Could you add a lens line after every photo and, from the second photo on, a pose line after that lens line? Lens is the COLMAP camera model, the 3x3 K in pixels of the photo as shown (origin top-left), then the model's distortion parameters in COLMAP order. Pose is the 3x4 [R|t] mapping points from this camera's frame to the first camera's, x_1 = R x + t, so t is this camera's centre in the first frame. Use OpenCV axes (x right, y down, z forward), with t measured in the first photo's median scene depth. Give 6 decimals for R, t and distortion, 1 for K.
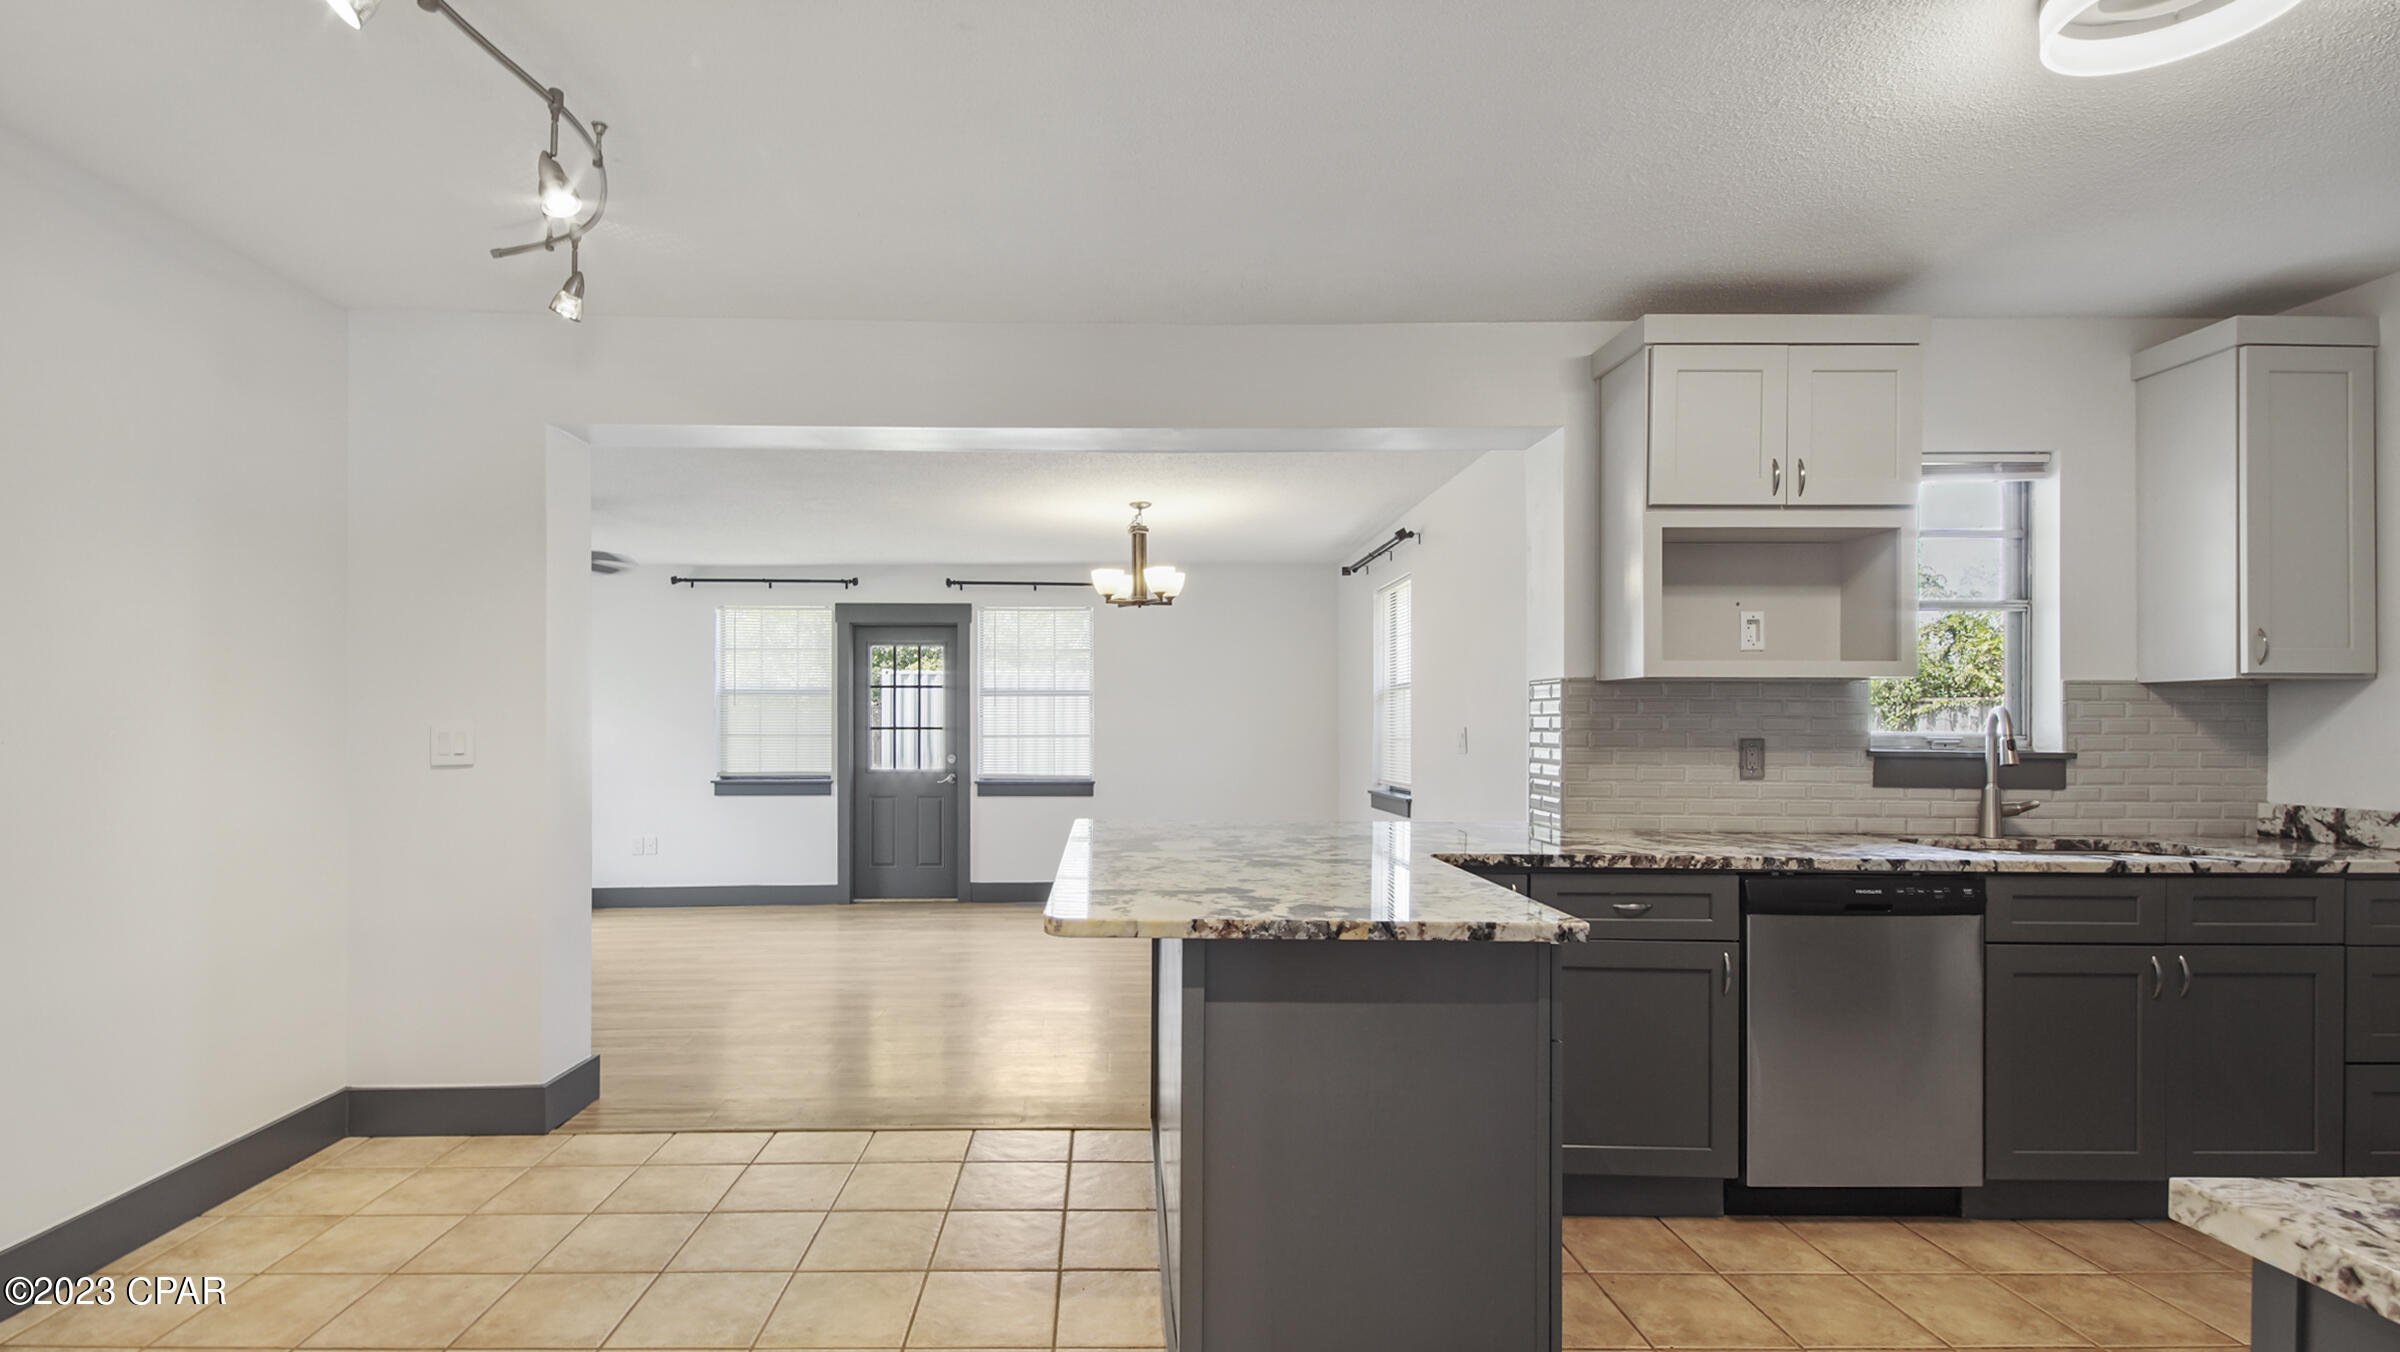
lens RADIAL K [[1127.3, 0, 1176.5], [0, 1127.3, 705.2], [0, 0, 1]] dist [0.048122, -0.027289]
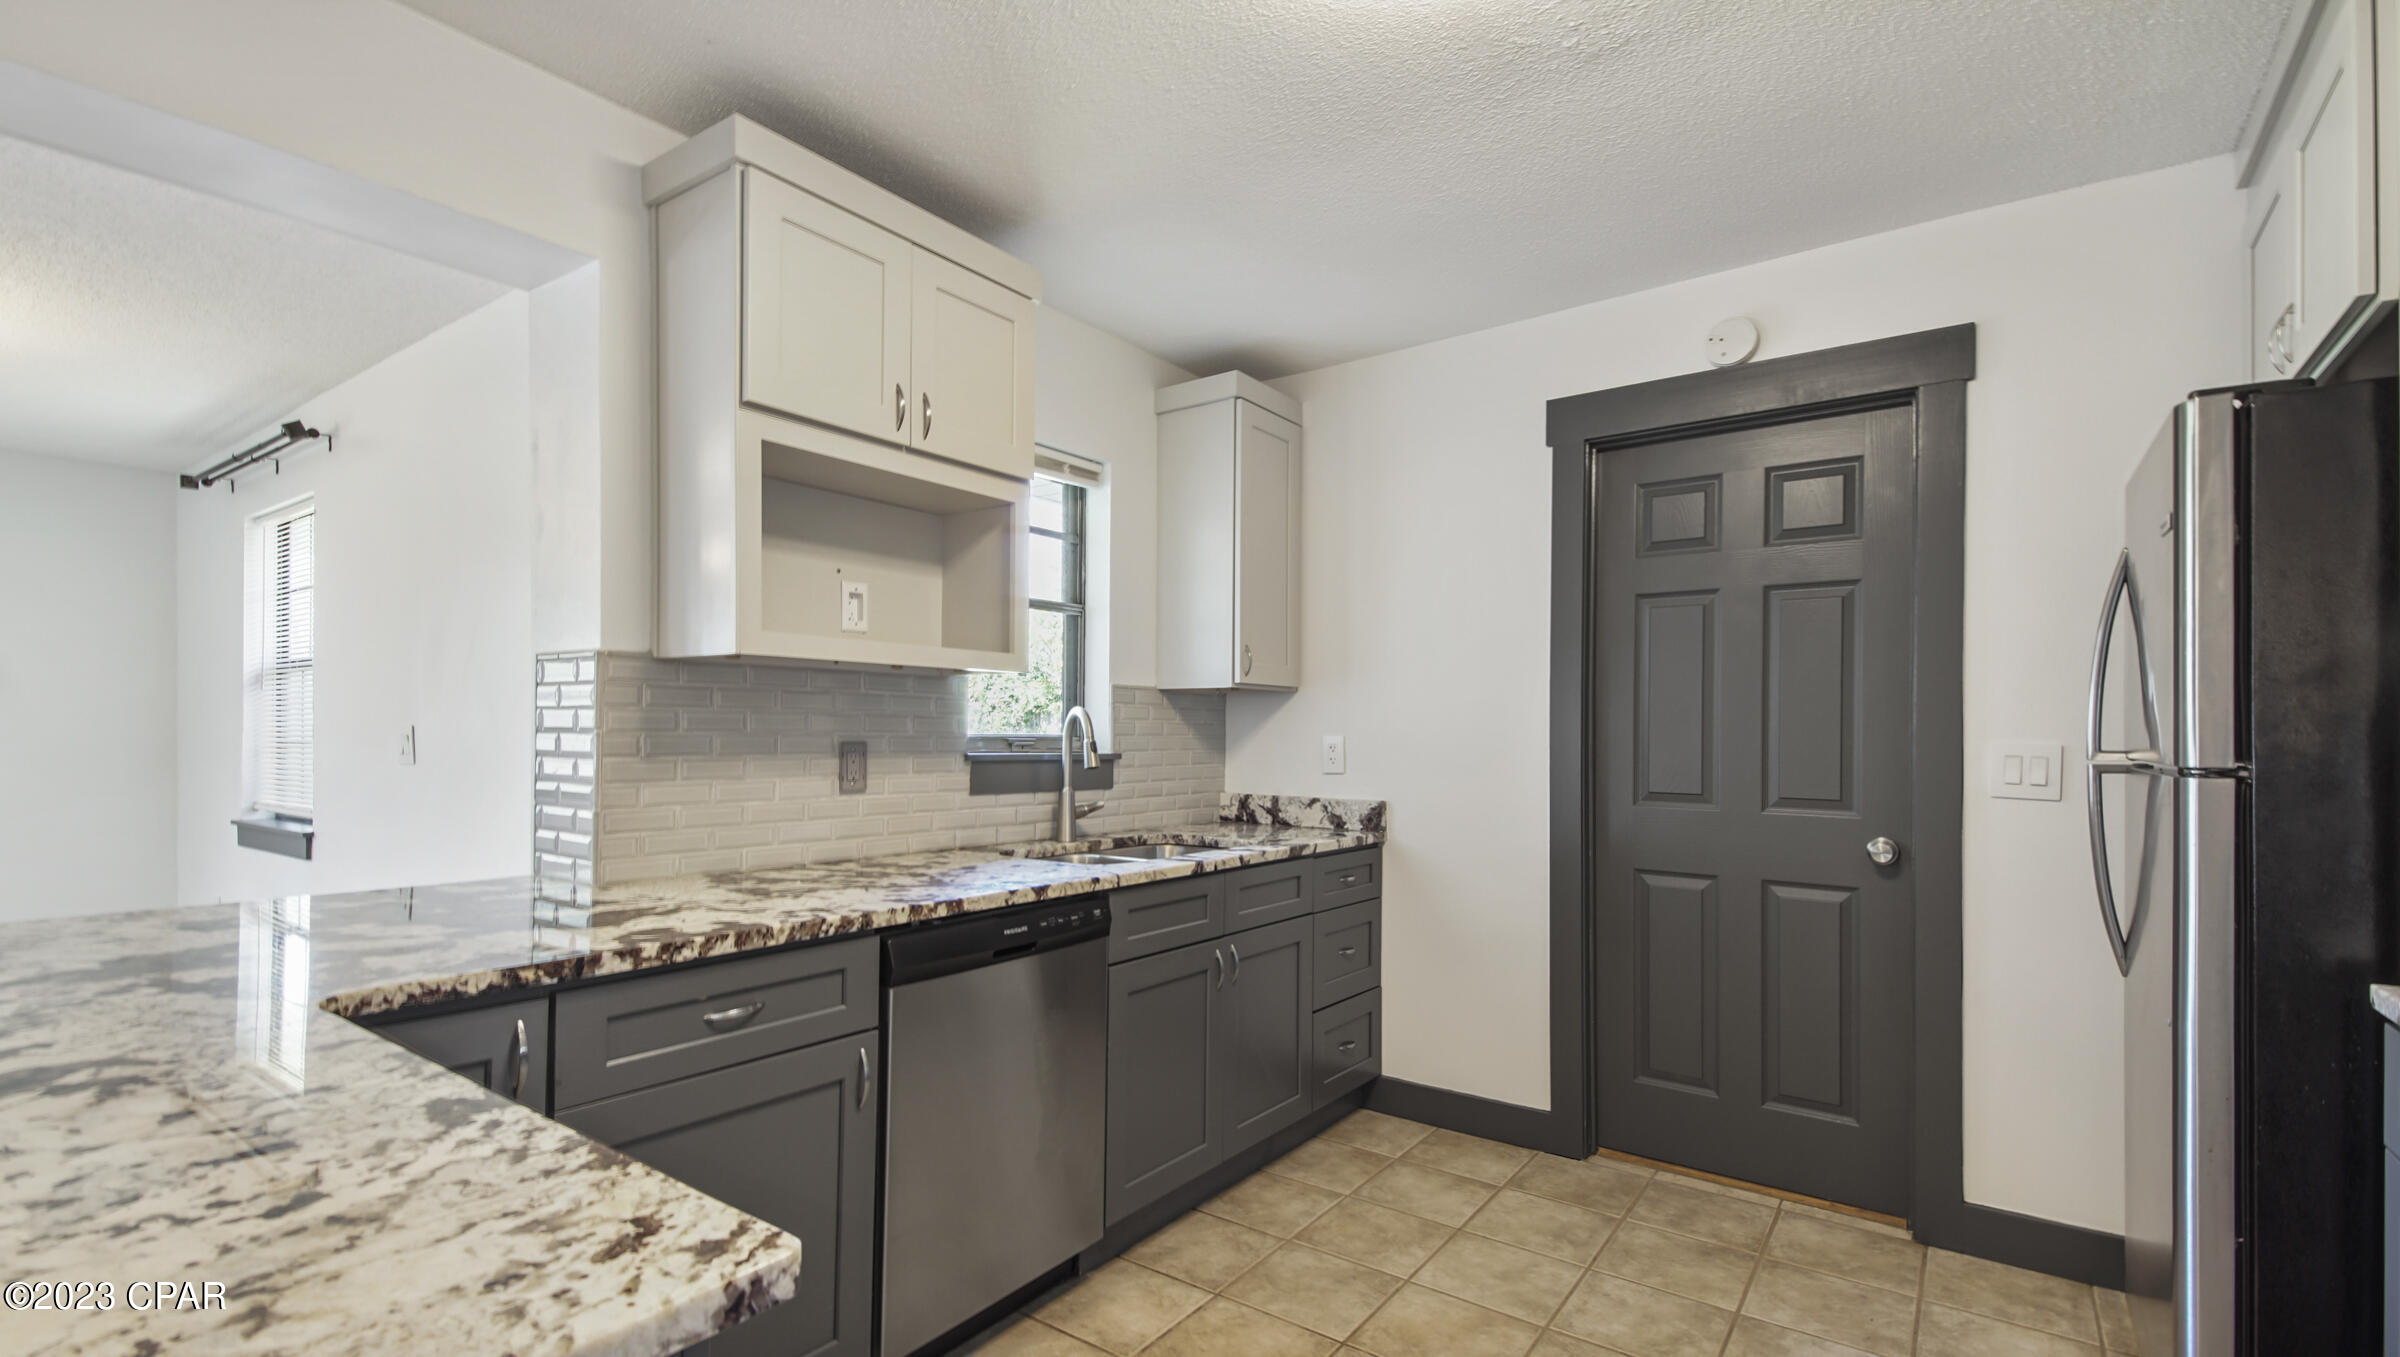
lens RADIAL K [[1031.4, 0, 1195.2], [0, 1031.4, 733.3], [0, 0, 1]] dist [0.038394, -0.000170]
pose [[0.627759, 0.001176, 0.778407, 0.092318], [-0.021094, 0.999657, 0.015501, 0.007140], [-0.778122, -0.026150, 0.627569, 0.365941]]
